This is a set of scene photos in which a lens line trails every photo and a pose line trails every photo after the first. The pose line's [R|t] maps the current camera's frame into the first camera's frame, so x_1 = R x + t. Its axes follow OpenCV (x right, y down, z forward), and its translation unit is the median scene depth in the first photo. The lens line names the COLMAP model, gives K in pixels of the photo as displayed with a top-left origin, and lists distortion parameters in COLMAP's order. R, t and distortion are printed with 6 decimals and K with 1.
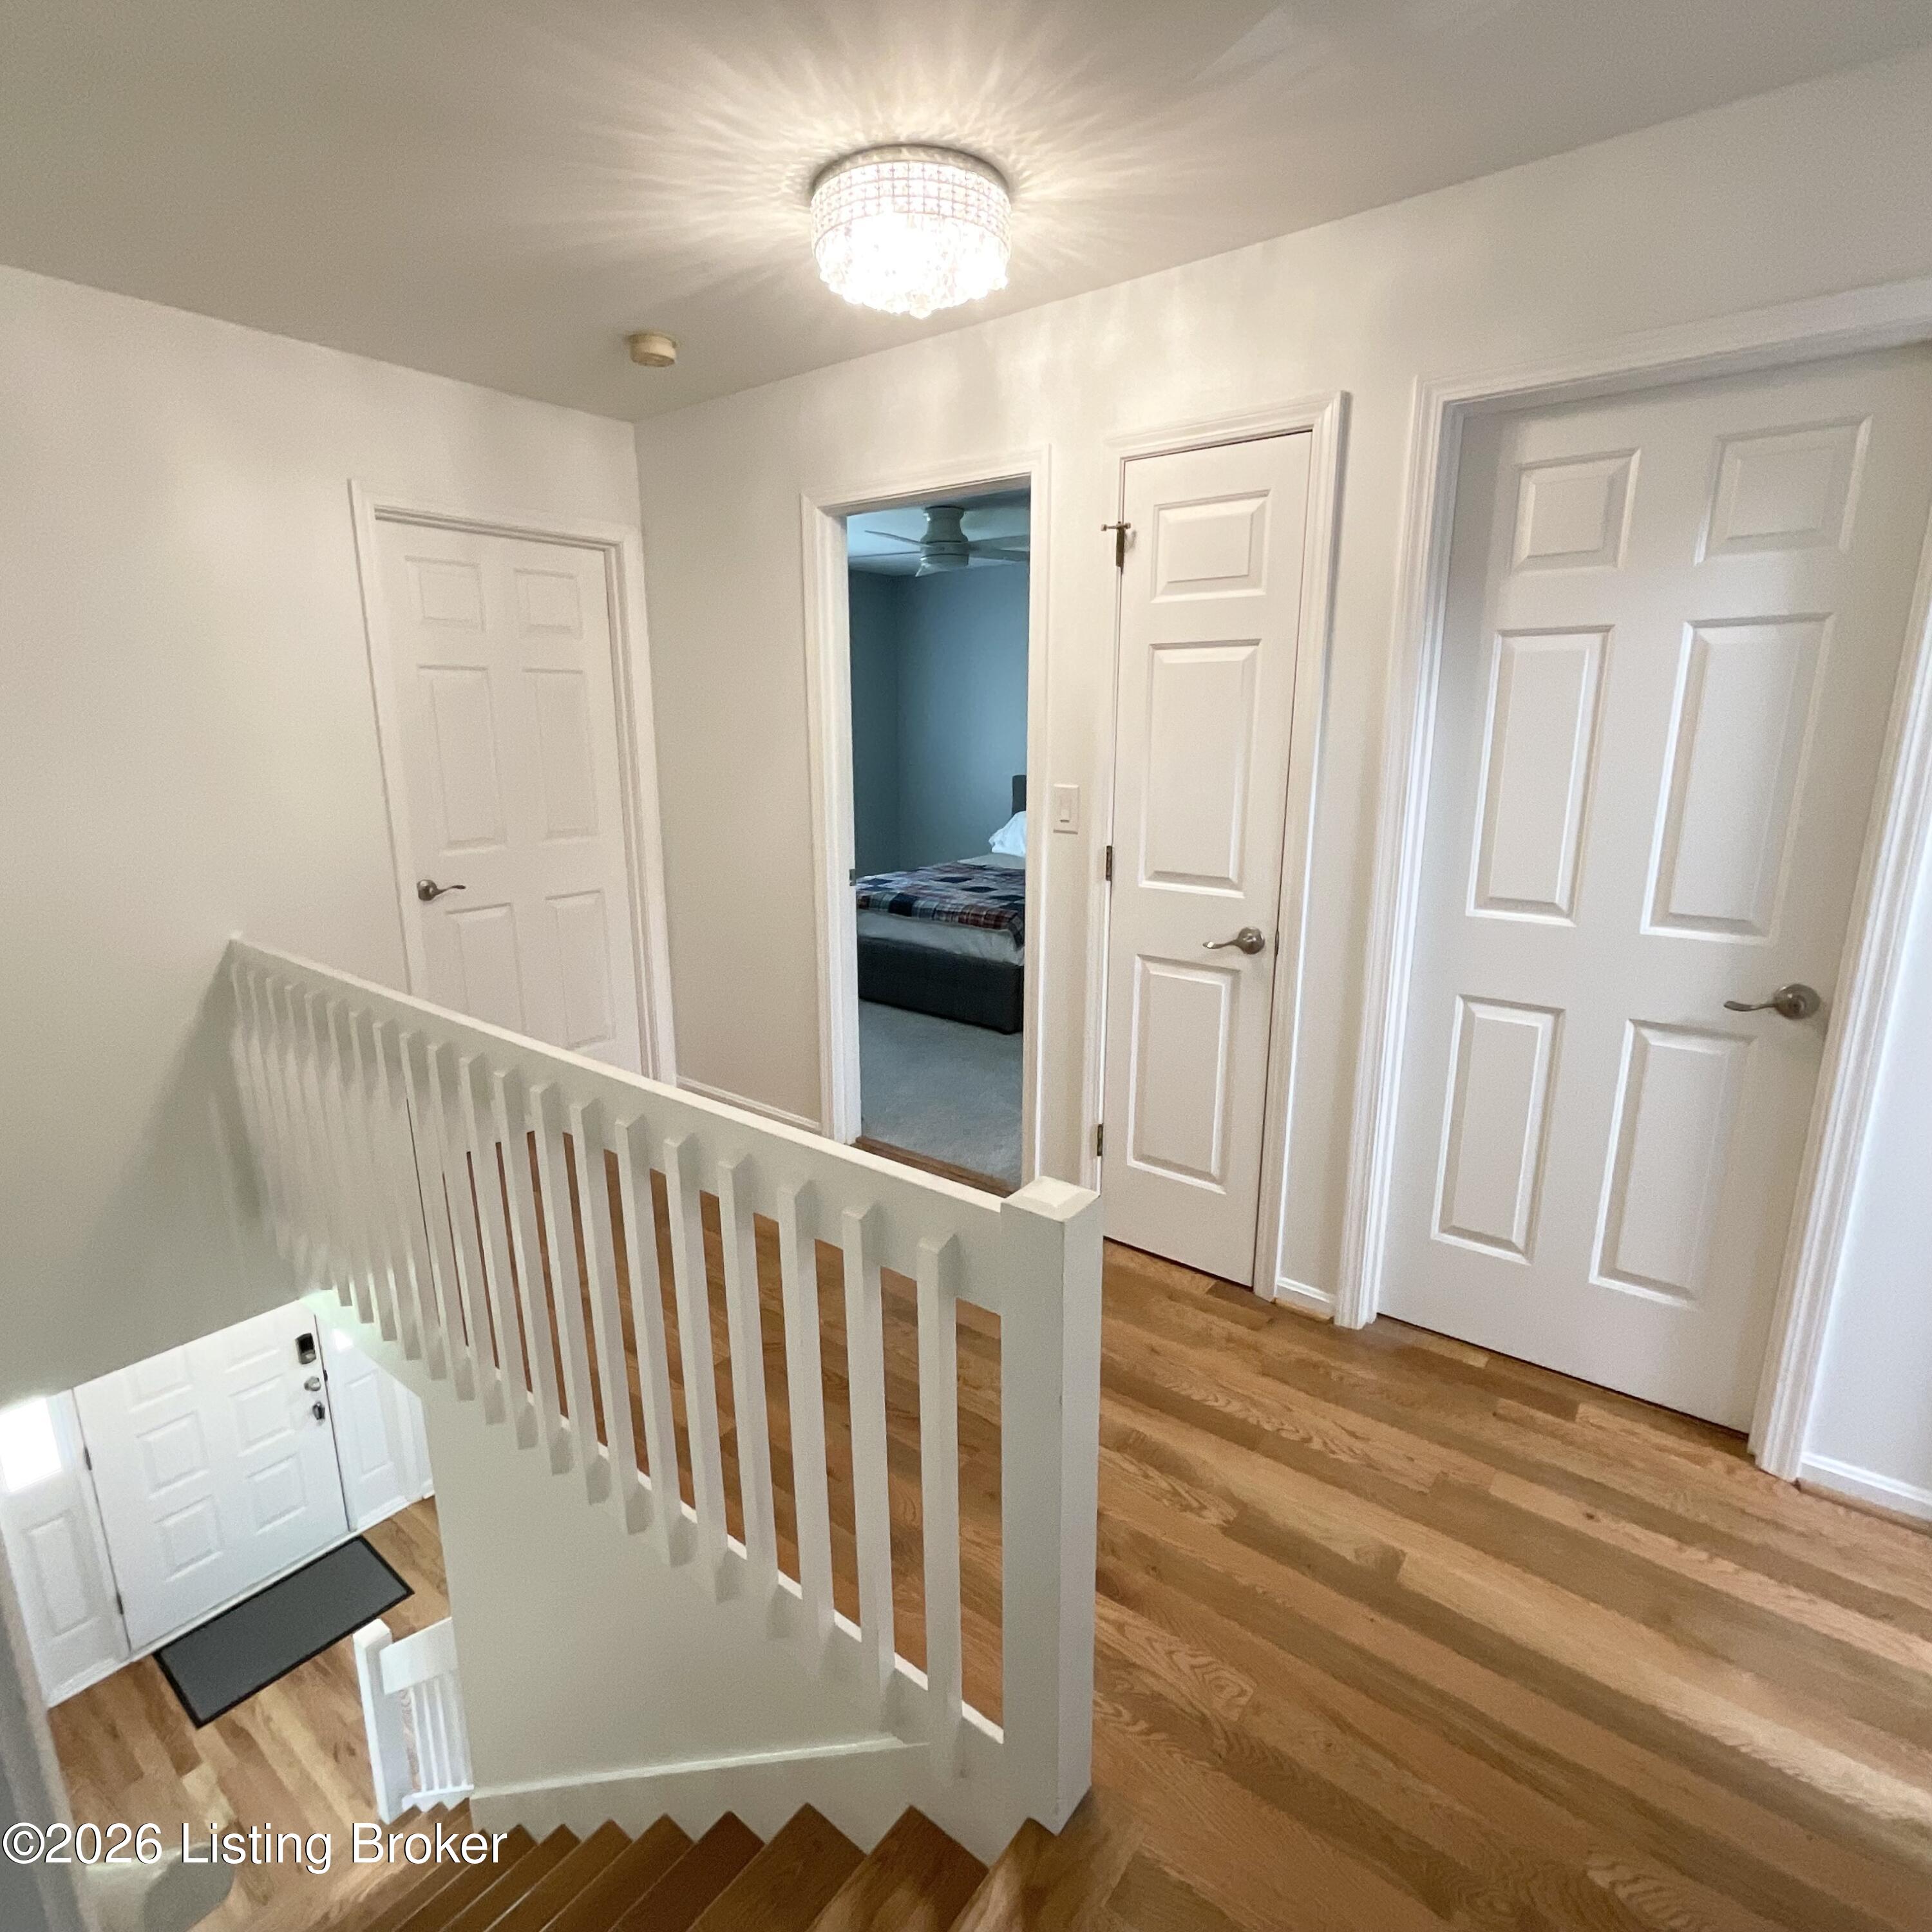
lens RADIAL K [[1040.4, 0, 966.0], [0, 1040.4, 966.0], [0, 0, 1]] dist [-0.003457, -0.001309]
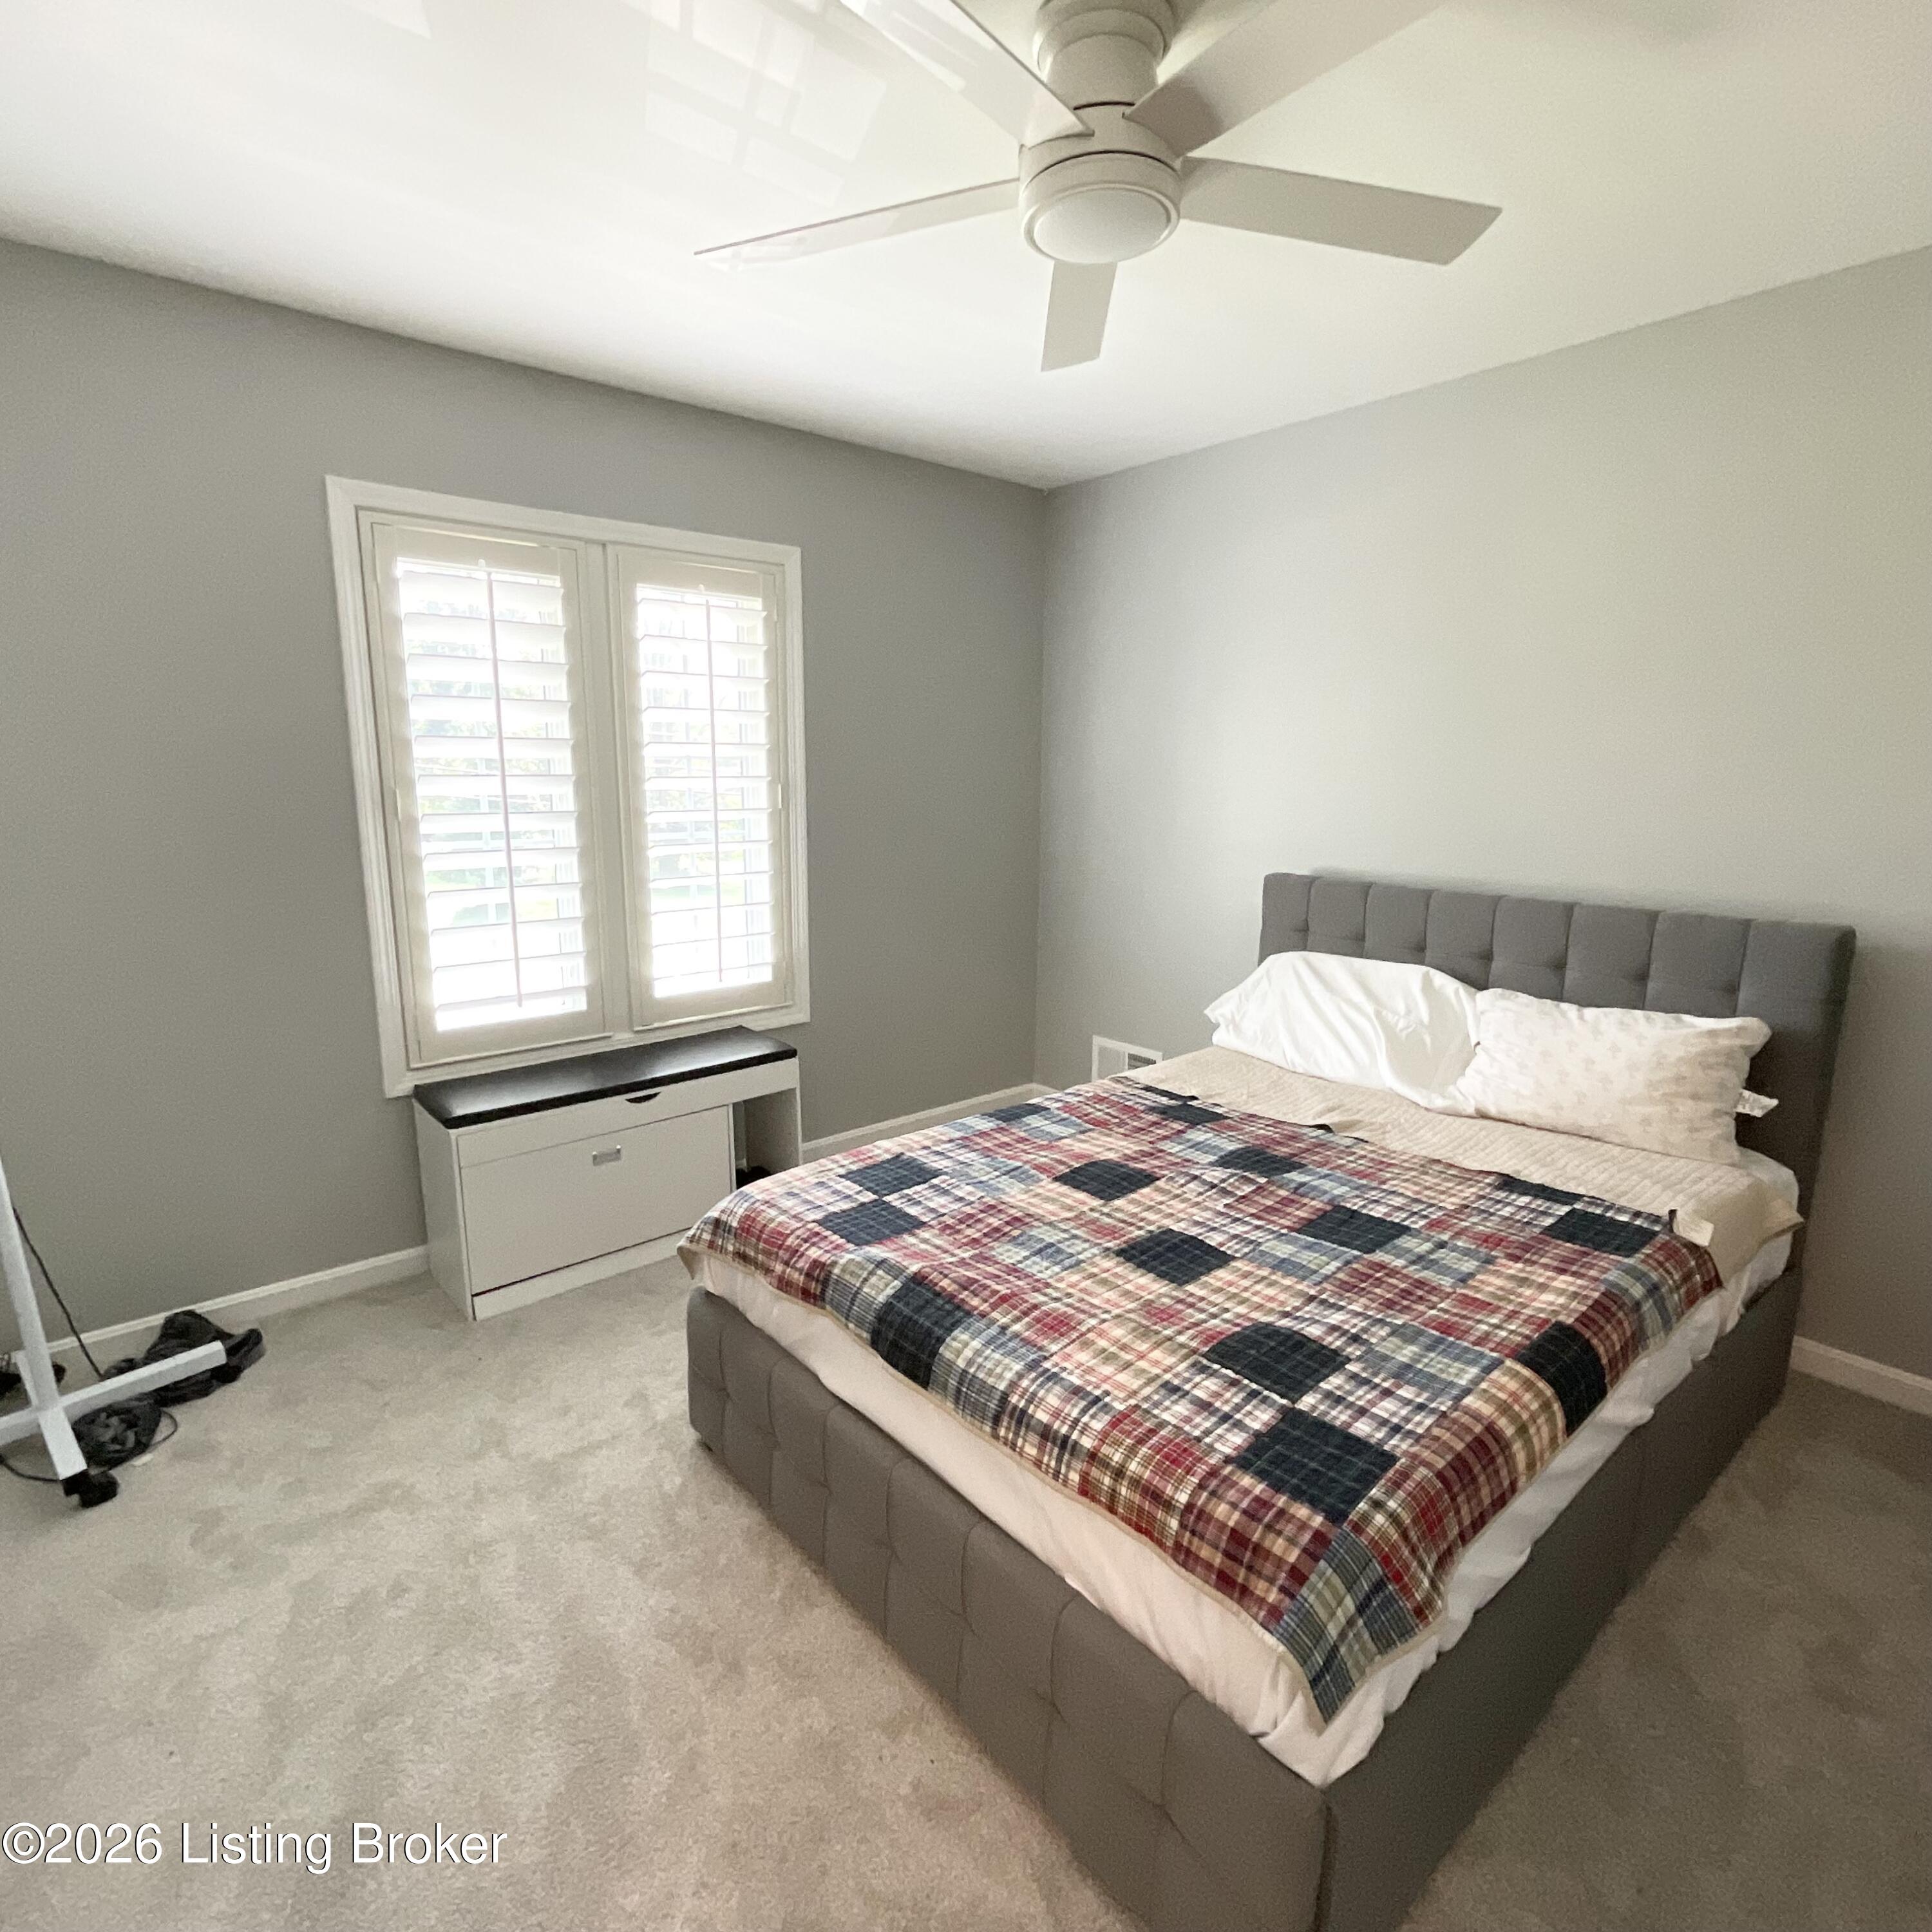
lens RADIAL K [[1040.4, 0, 966.0], [0, 1040.4, 966.0], [0, 0, 1]] dist [-0.003457, -0.001309]
pose [[0.979688, 0.042032, -0.196074, 0.009374], [-0.050223, 0.998053, -0.036985, -0.144274], [0.194138, 0.046081, 0.979891, 0.645312]]
